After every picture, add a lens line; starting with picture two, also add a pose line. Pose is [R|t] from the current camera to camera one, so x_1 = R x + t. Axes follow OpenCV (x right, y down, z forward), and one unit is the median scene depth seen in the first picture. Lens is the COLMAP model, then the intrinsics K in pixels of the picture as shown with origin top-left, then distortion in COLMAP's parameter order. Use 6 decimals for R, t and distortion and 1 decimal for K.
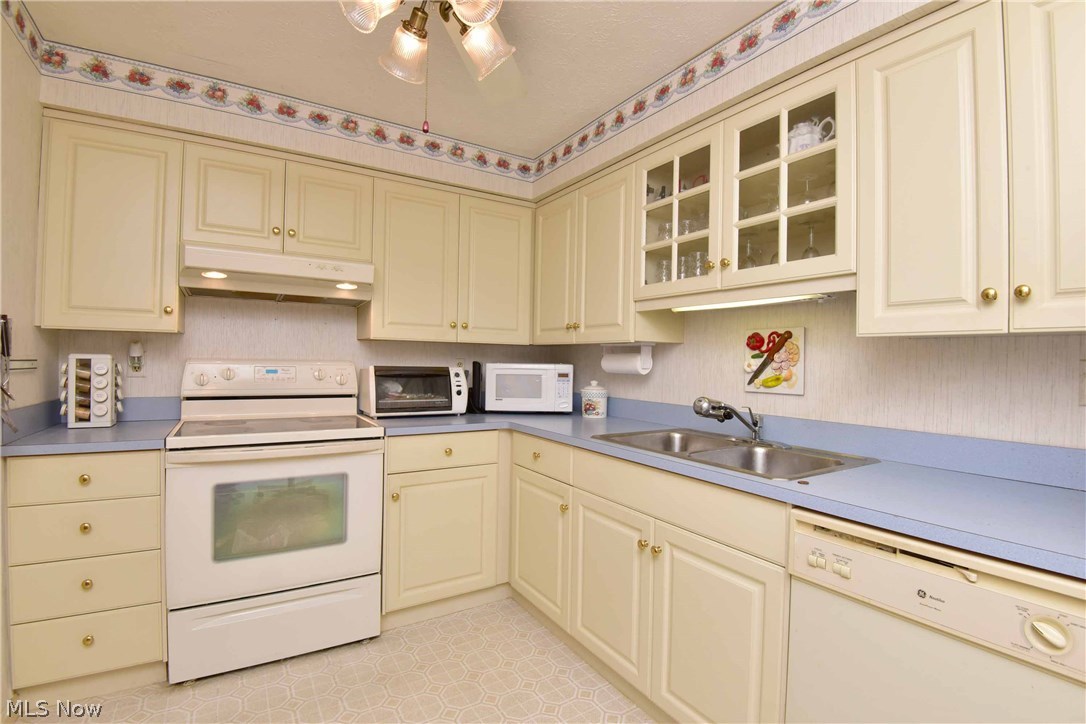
lens RADIAL K [[502.4, 0, 538.8], [0, 502.4, 357.8], [0, 0, 1]] dist [-0.001218, -0.026641]
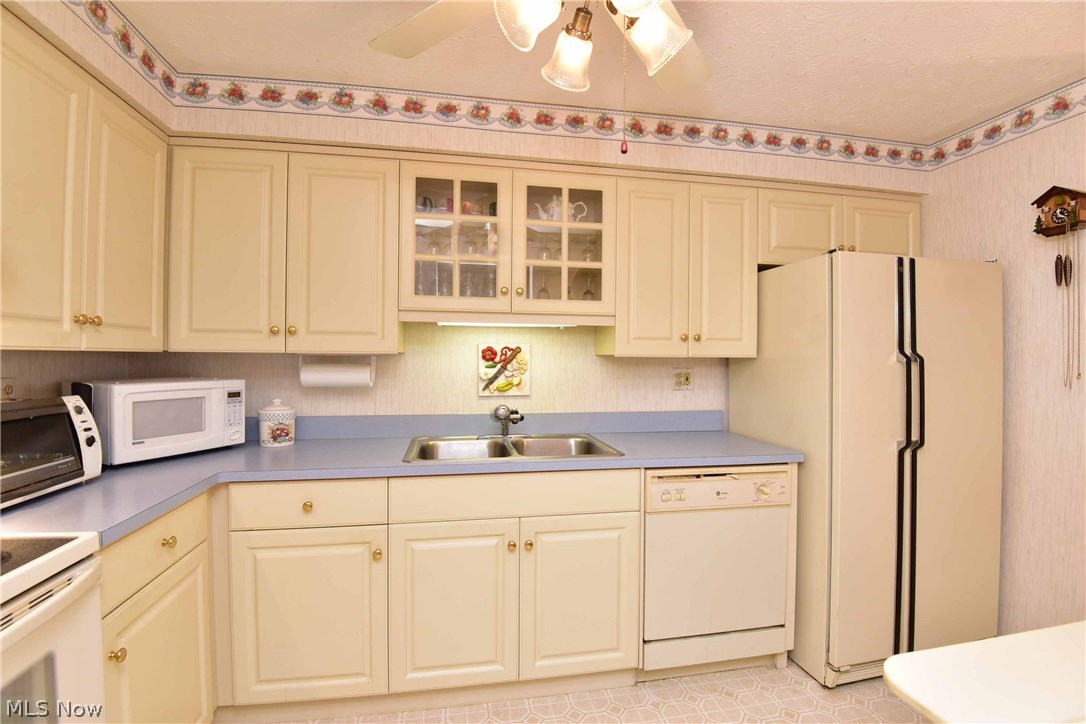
lens RADIAL K [[502.4, 0, 538.8], [0, 502.4, 357.8], [0, 0, 1]] dist [-0.001218, -0.026641]
pose [[0.362114, -0.014787, 0.932017, -0.655593], [-0.002525, 0.999855, 0.016844, -0.044952], [-0.932130, -0.008453, 0.362024, 0.466224]]
